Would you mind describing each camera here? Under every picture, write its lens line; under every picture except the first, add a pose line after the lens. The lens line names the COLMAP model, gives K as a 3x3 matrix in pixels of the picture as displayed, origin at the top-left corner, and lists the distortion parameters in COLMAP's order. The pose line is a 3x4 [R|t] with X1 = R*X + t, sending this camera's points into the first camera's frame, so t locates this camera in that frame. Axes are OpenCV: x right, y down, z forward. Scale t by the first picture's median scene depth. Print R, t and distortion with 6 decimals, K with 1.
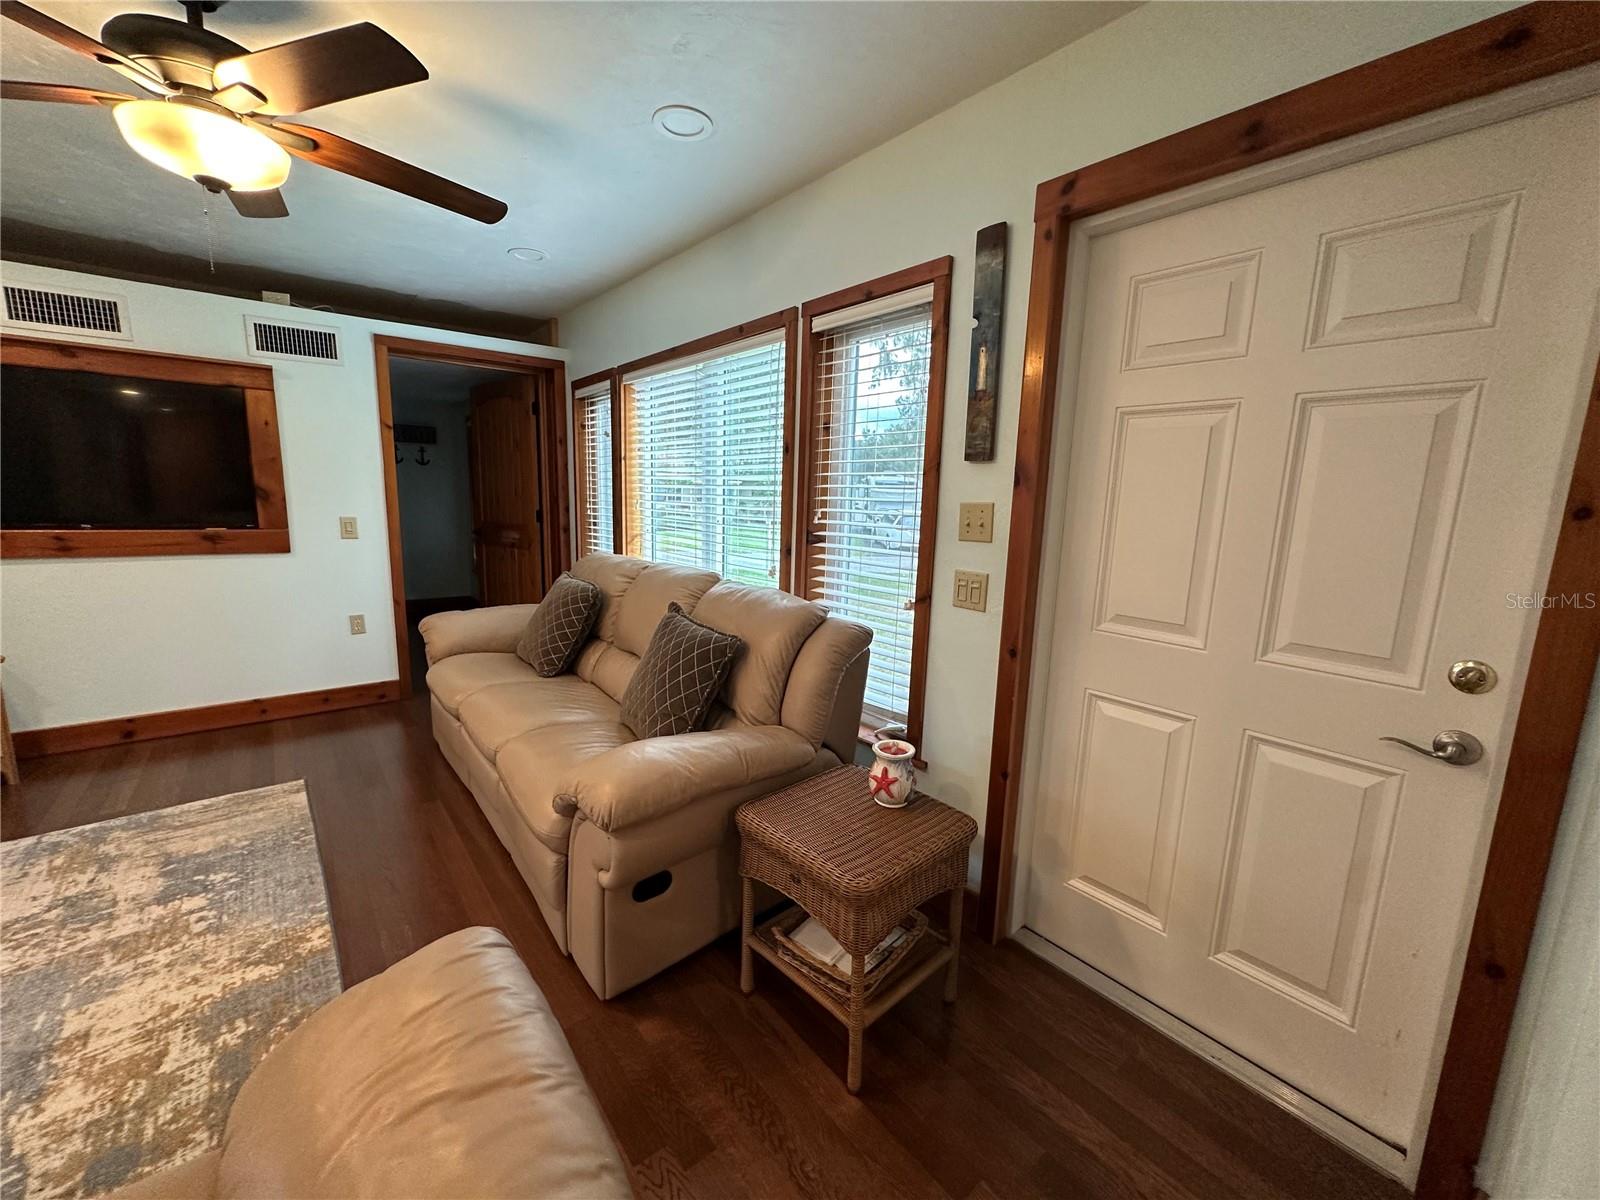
lens RADIAL K [[640.0, 0, 798.1], [0, 640.0, 599.9], [0, 0, 1]] dist [-0.006172, 0.001578]
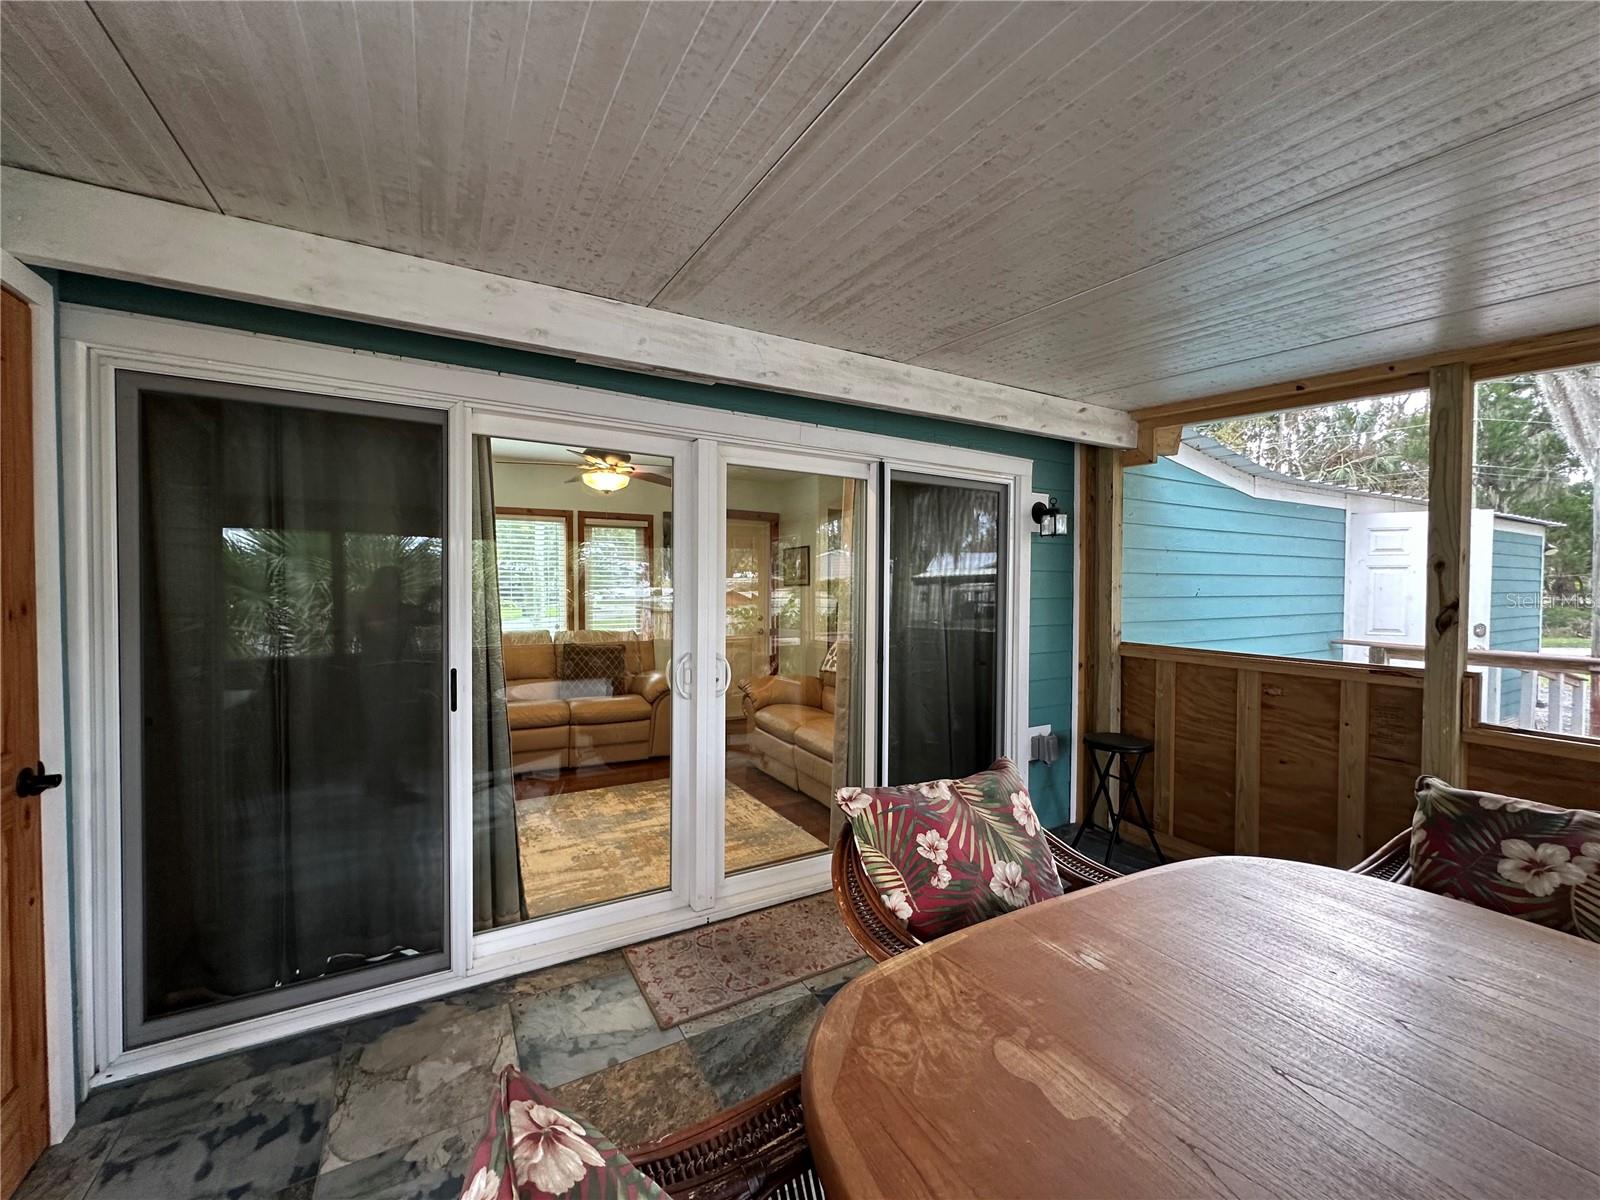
lens RADIAL K [[640.0, 0, 799.3], [0, 640.0, 597.5], [0, 0, 1]] dist [-0.006172, 0.001578]
pose [[0.166799, -0.049873, 0.984729, -2.531460], [0.164711, 0.986096, 0.022042, -0.071052], [-0.972136, 0.158519, 0.172694, -0.188414]]
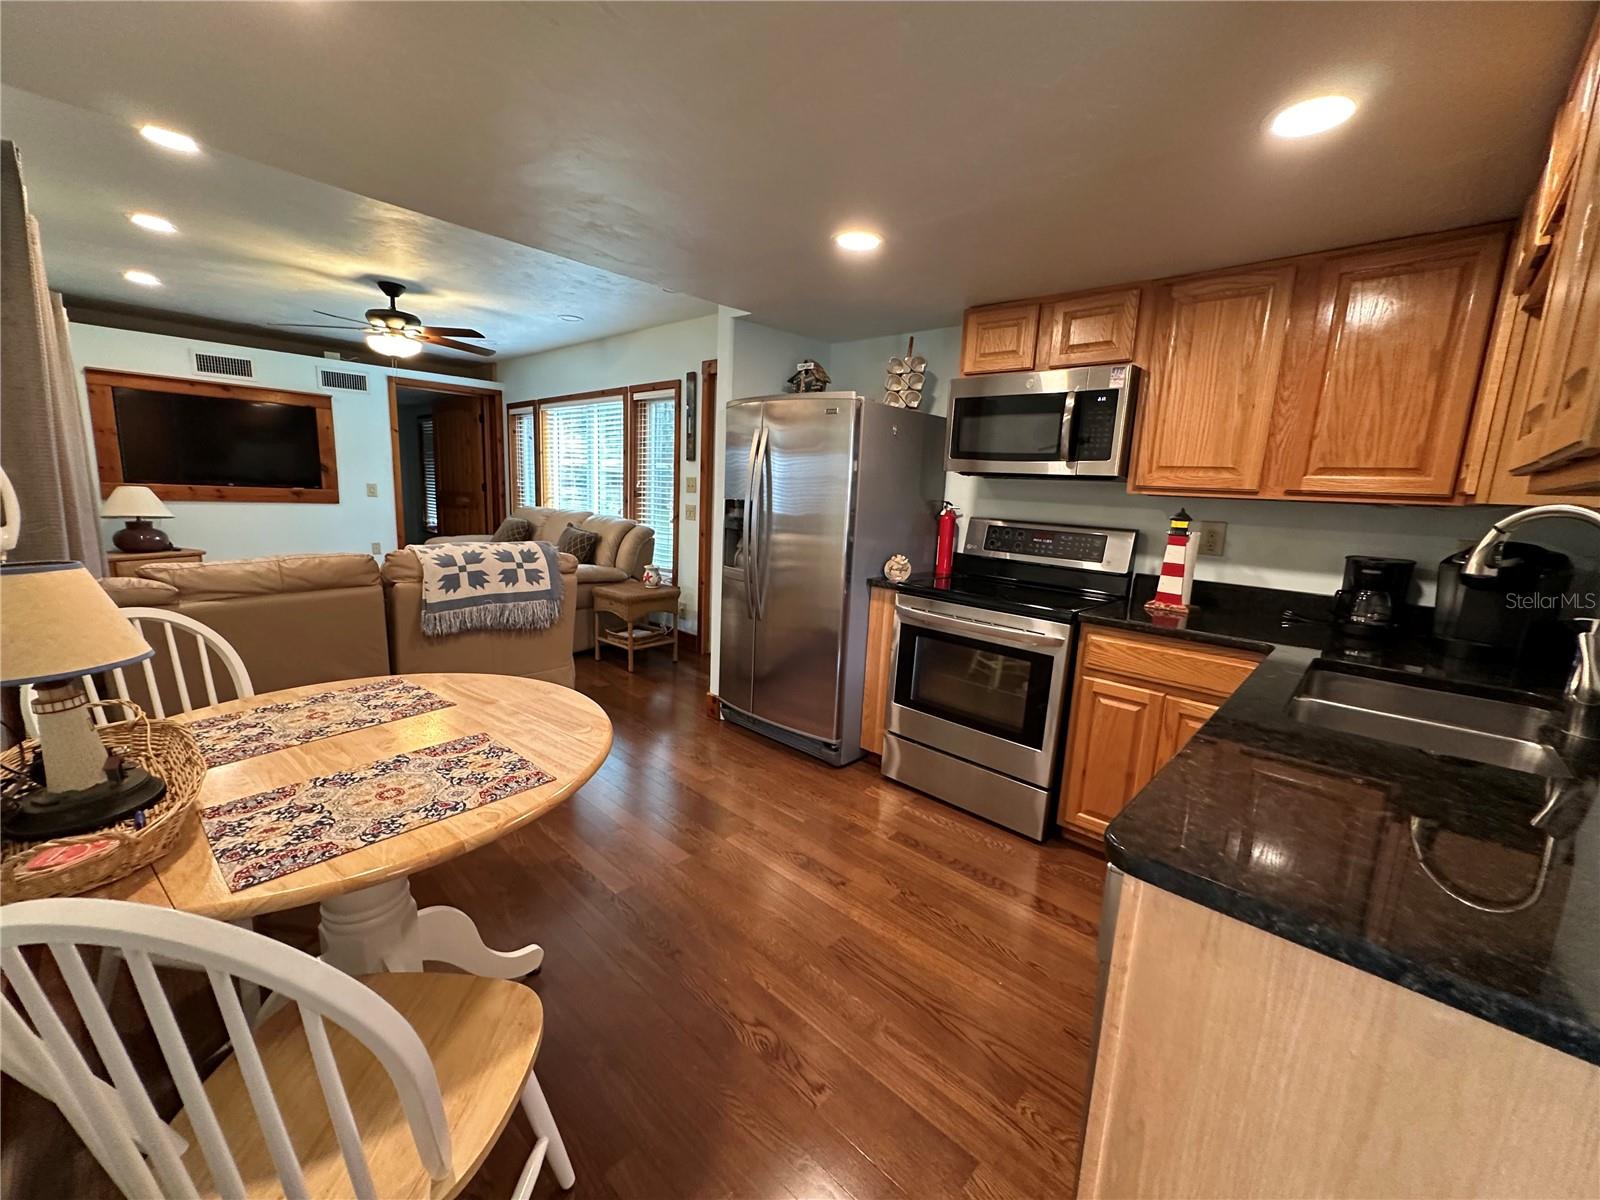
lens RADIAL K [[640.0, 0, 799.7], [0, 640.0, 598.8], [0, 0, 1]] dist [-0.006172, 0.001578]
pose [[0.991082, -0.005805, 0.133127, 0.329671], [0.004006, 0.999897, 0.013782, 0.269669], [-0.133193, -0.013126, 0.991003, -1.433168]]
